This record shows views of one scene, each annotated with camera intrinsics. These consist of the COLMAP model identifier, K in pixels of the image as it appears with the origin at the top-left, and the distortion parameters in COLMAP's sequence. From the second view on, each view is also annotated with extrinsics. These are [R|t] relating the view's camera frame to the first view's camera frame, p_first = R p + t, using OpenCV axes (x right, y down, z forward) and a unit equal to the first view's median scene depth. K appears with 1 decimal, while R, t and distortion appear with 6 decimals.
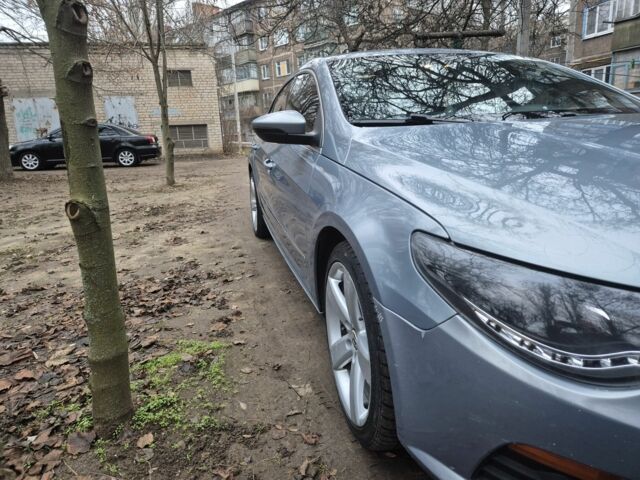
lens RADIAL K [[420.2, 0, 320.0], [0, 420.2, 240.0], [0, 0, 1]] dist [0.062609, -0.059745]
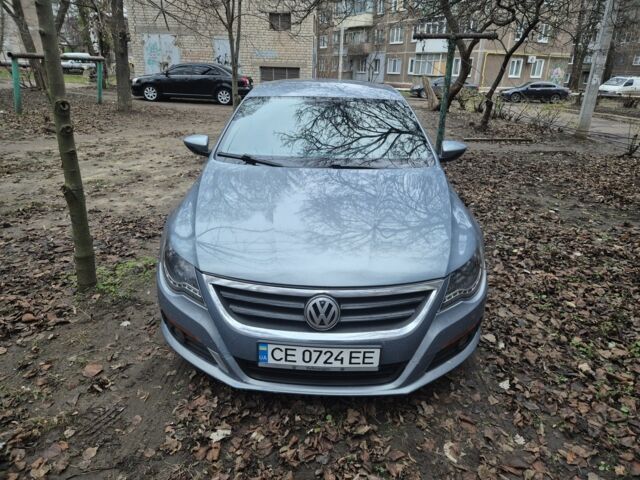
lens RADIAL K [[419.8, 0, 323.7], [0, 419.8, 240.8], [0, 0, 1]] dist [0.049731, -0.039885]
pose [[0.959998, 0.166918, -0.224816, 0.637896], [-0.131308, 0.977504, 0.165058, -0.178196], [0.247310, -0.128935, 0.960320, -0.423457]]
